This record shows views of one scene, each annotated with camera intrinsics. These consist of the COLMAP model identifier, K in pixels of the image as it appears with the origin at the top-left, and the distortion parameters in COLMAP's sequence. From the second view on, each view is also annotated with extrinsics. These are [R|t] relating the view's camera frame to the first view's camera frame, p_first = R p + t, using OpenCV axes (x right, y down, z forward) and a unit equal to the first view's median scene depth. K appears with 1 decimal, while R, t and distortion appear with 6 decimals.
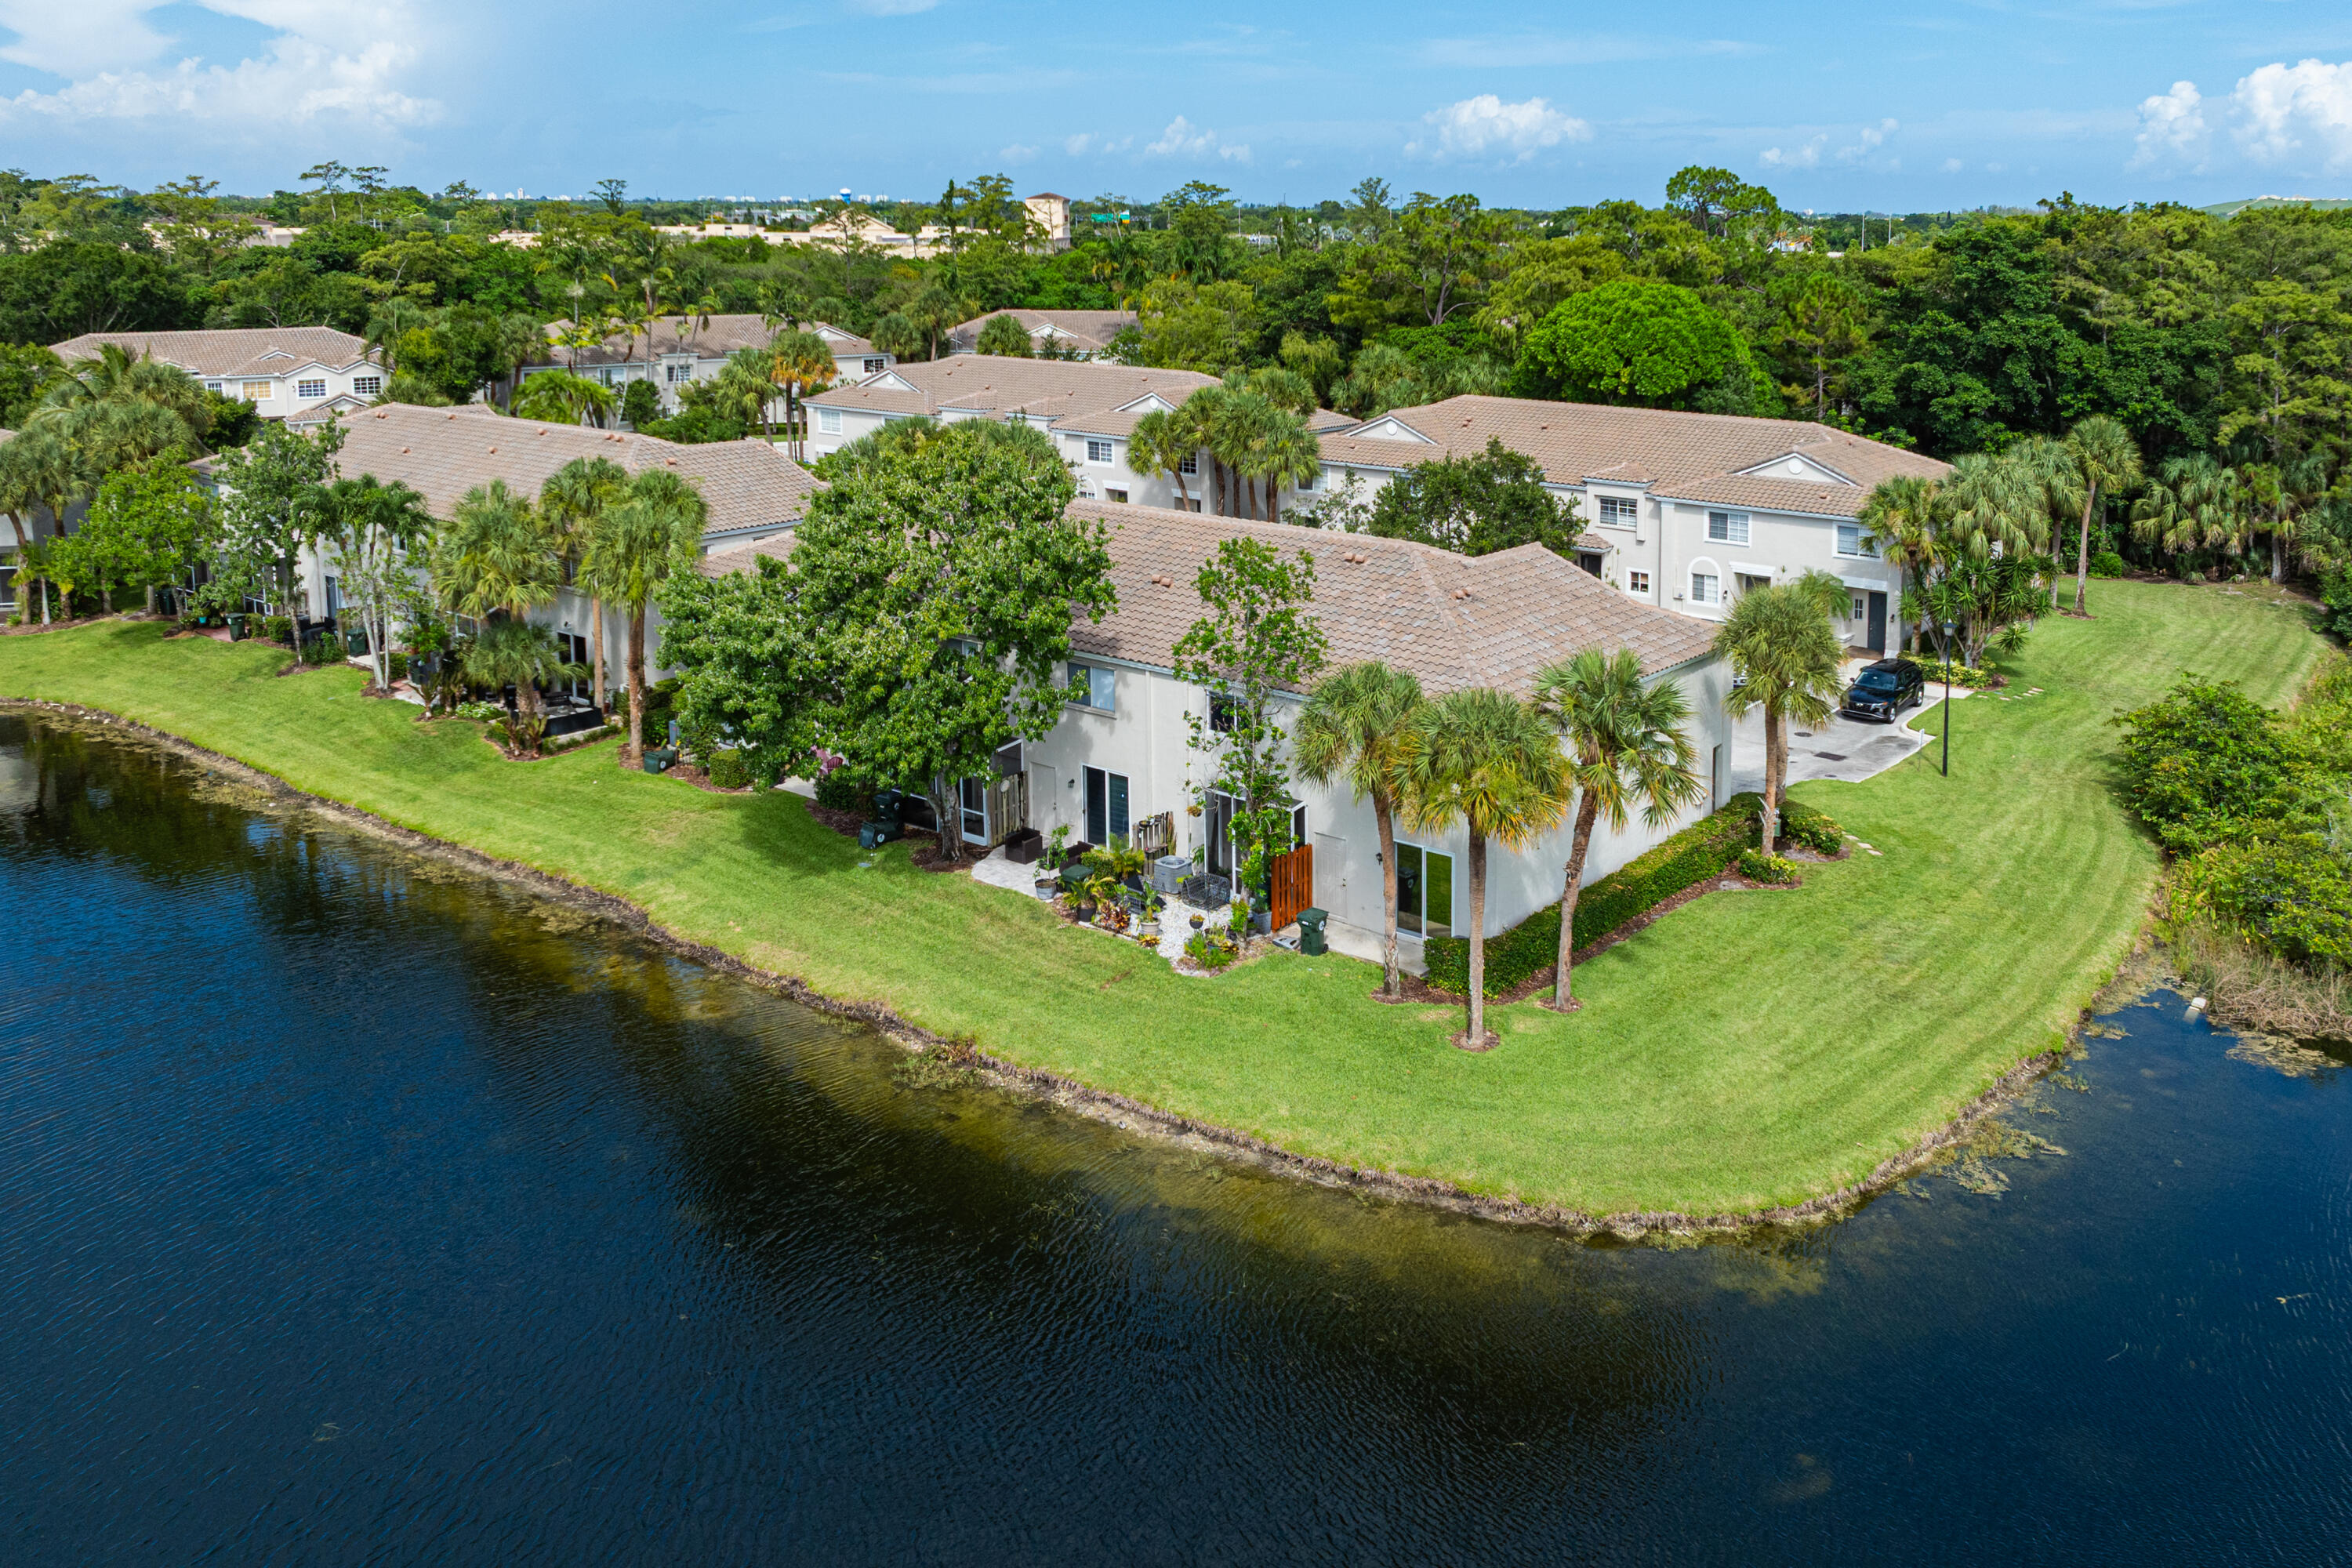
lens RADIAL K [[1623.3, 0, 1176.4], [0, 1623.3, 527.3], [0, 0, 1]] dist [-0.009791, -0.001233]
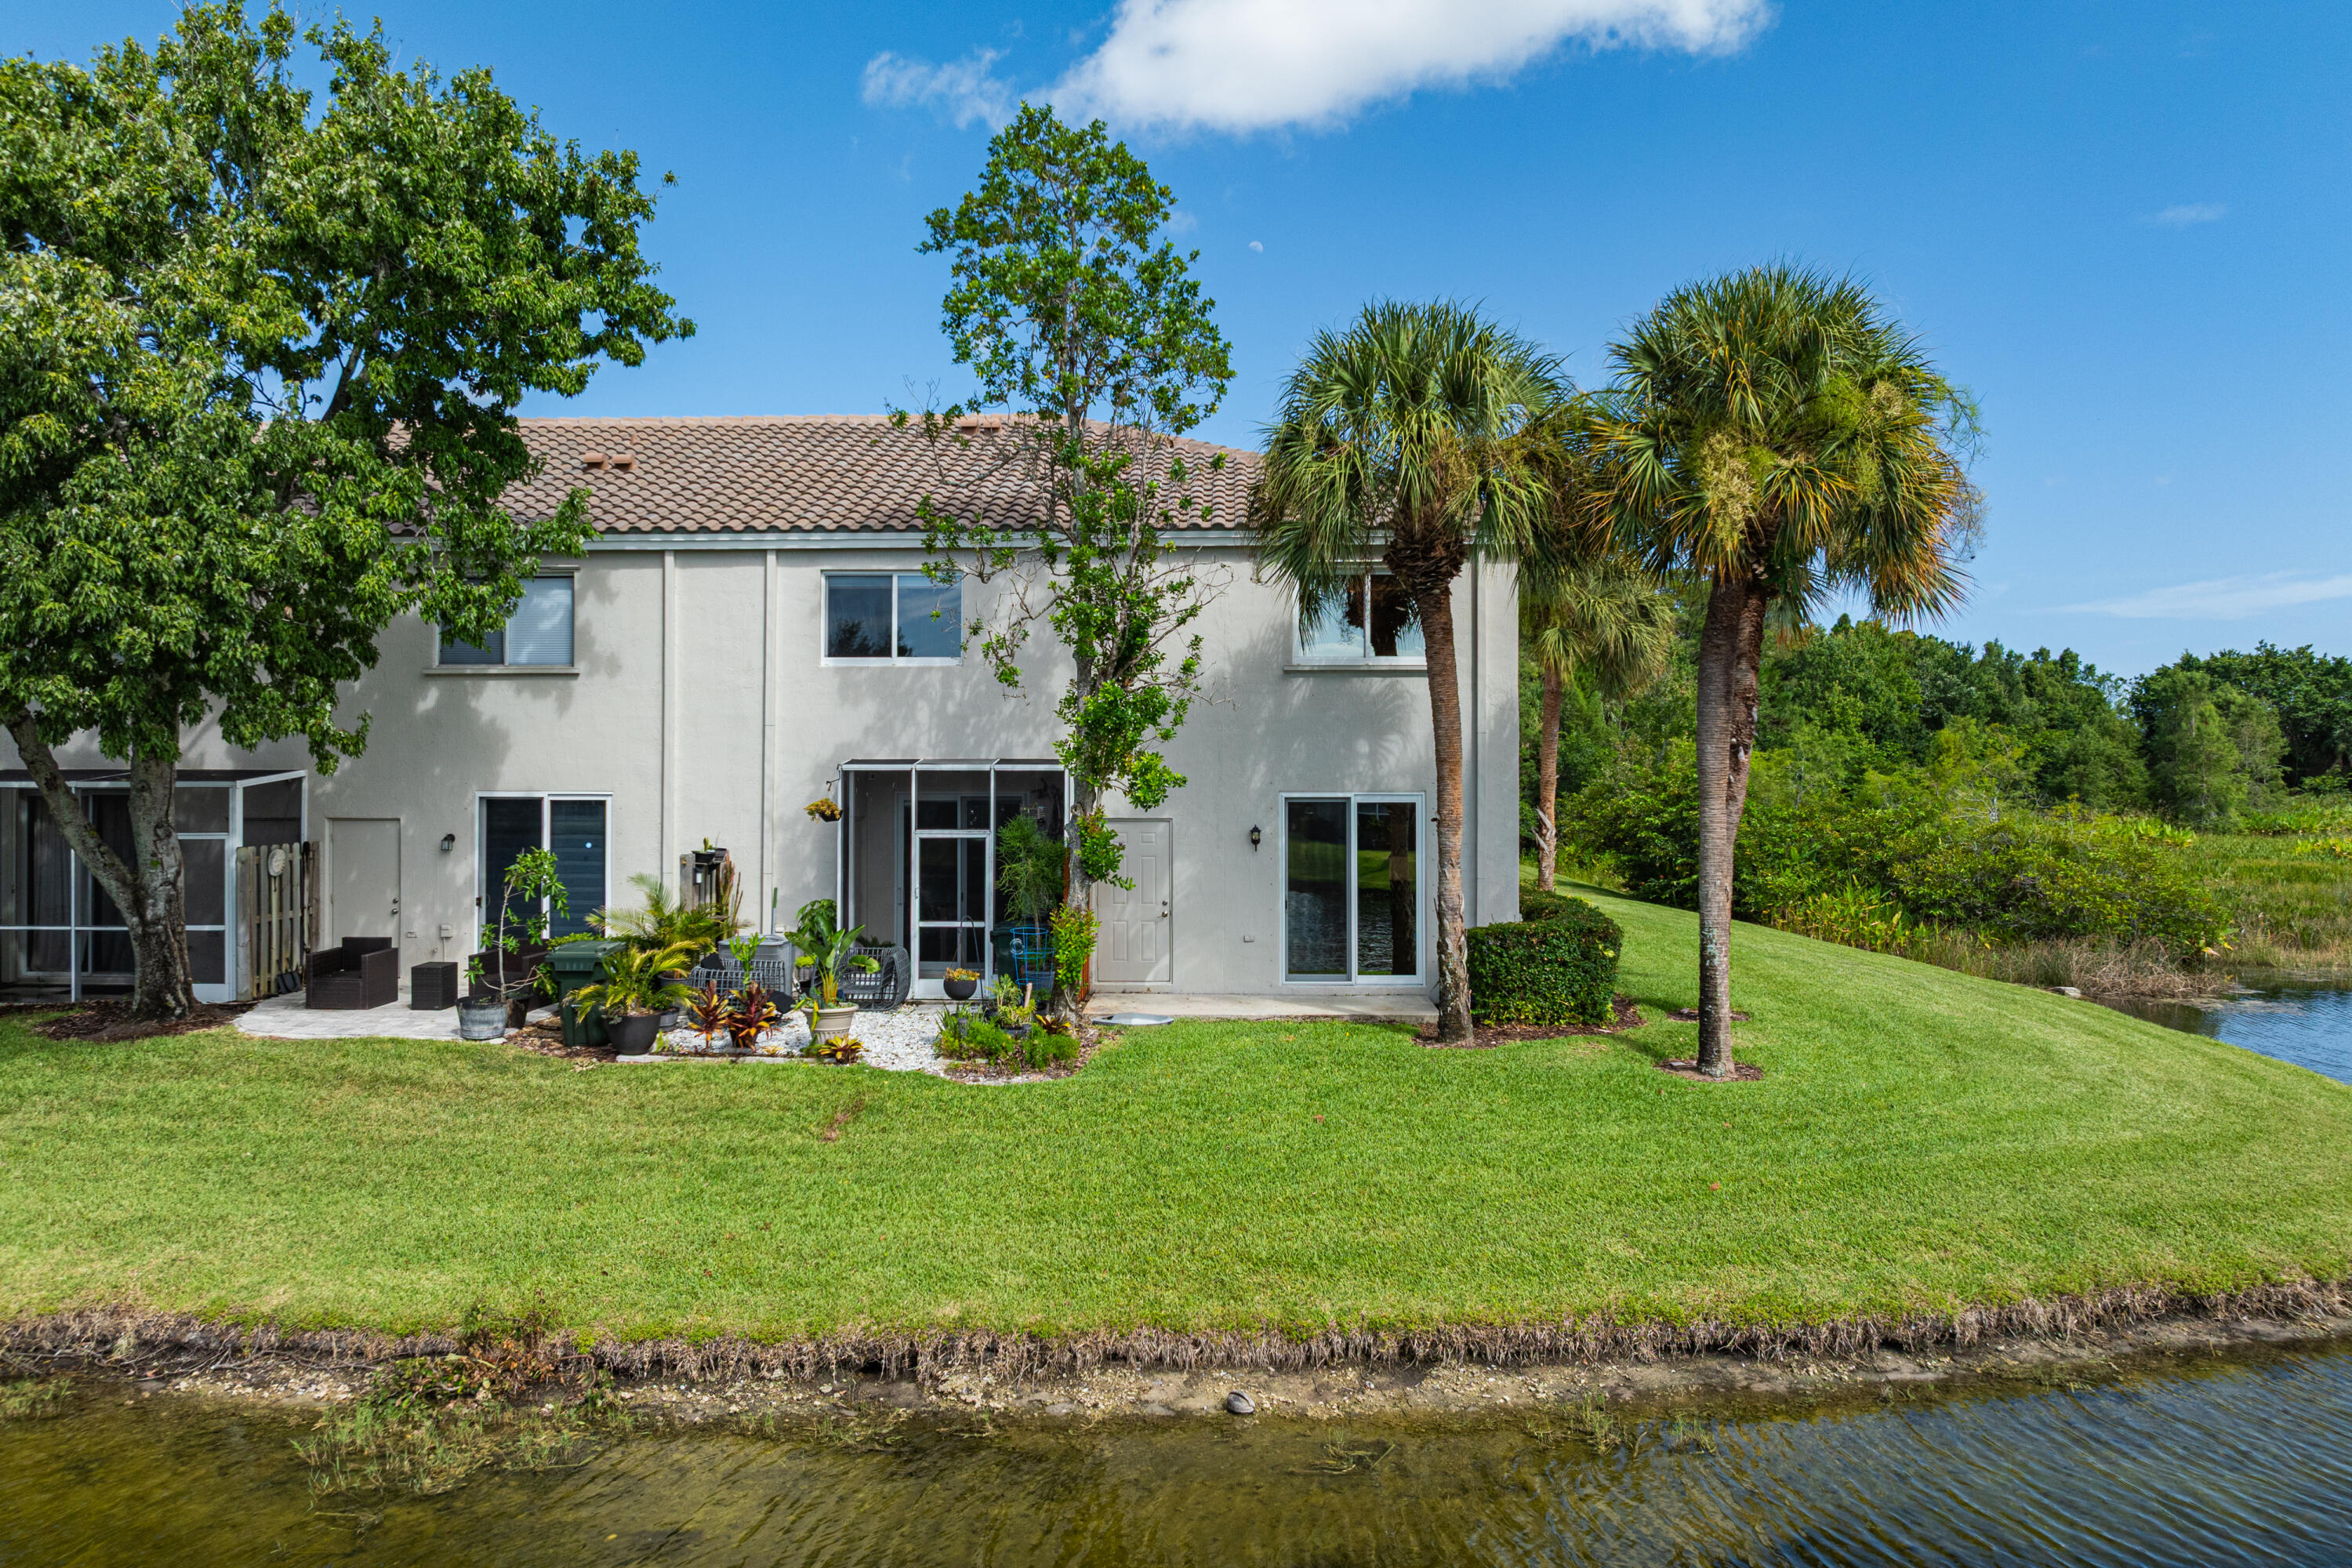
lens RADIAL K [[1623.3, 0, 1154.7], [0, 1623.3, 771.5], [0, 0, 1]] dist [-0.009791, -0.001233]
pose [[0.805943, 0.018356, 0.591708, -0.199559], [0.052136, 0.993435, -0.101830, 0.225035], [-0.589692, 0.112918, 0.799695, 0.599955]]
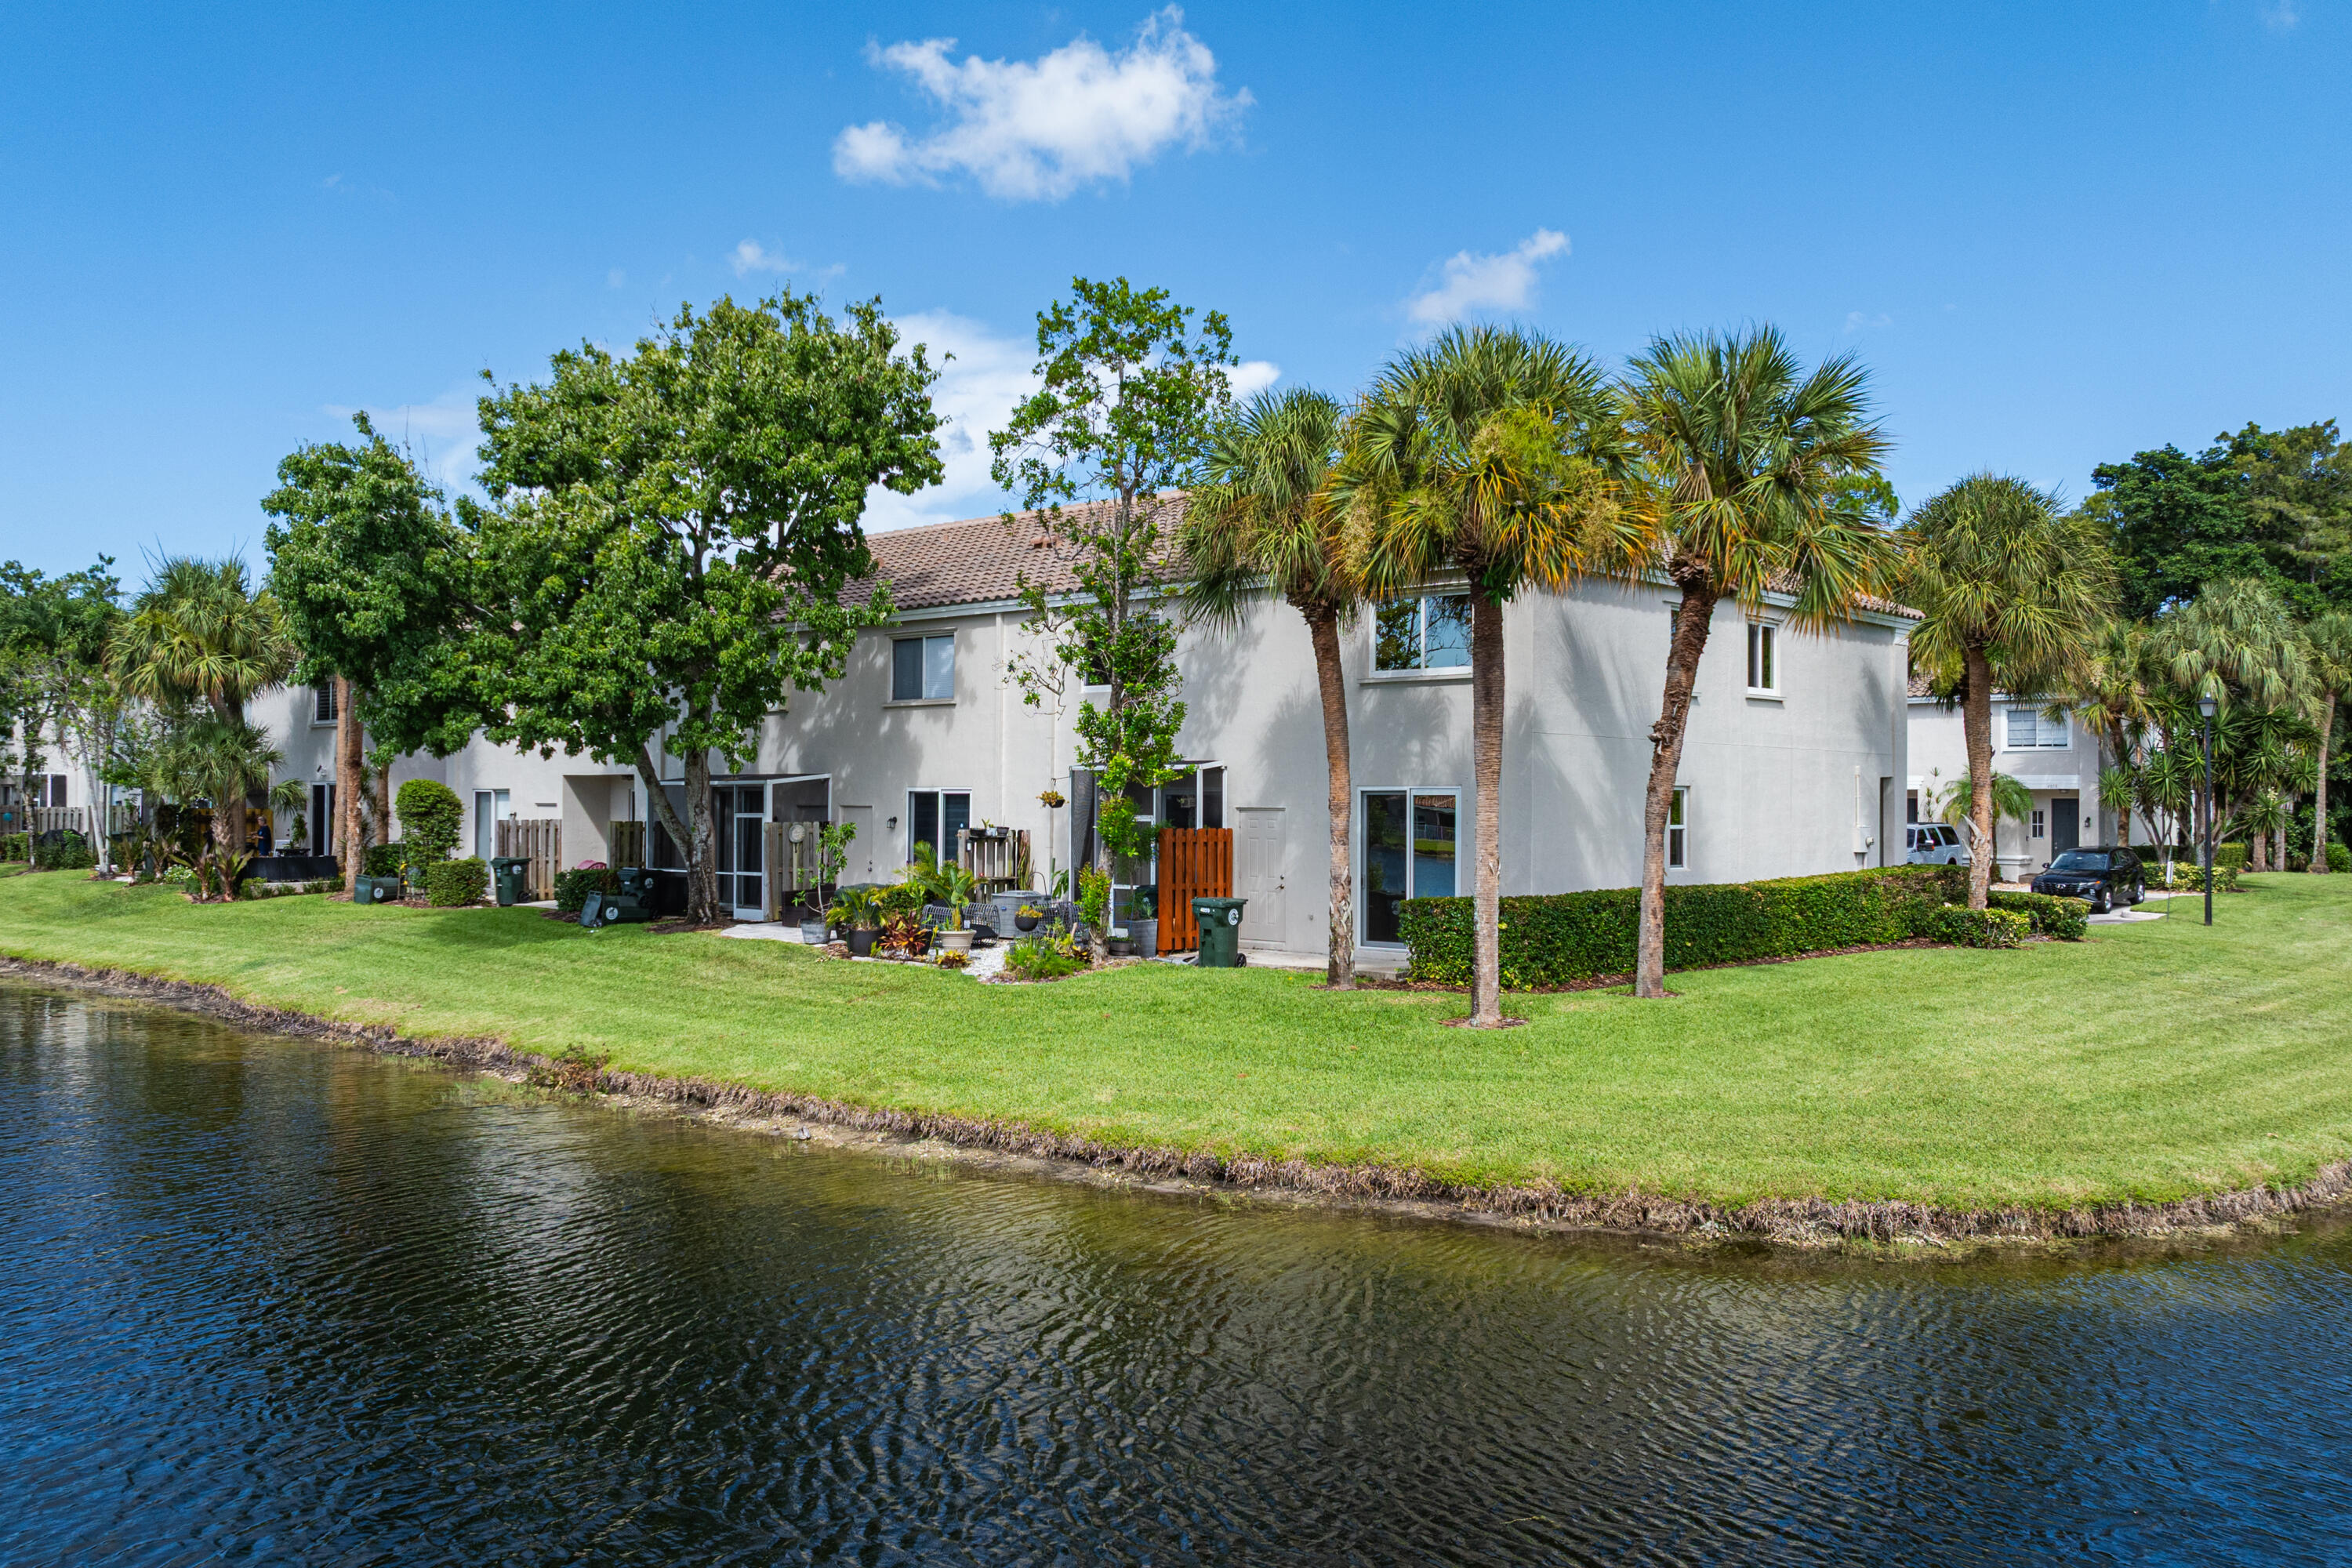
lens RADIAL K [[1742.8, 0, 1163.1], [0, 1742.8, 789.3], [0, 0, 1]] dist [-0.017624, 0.001019]
pose [[0.999181, 0.019497, -0.035444, 0.080768], [-0.023370, 0.993393, -0.112360, 0.255912], [0.033019, 0.113096, 0.993035, 0.346700]]
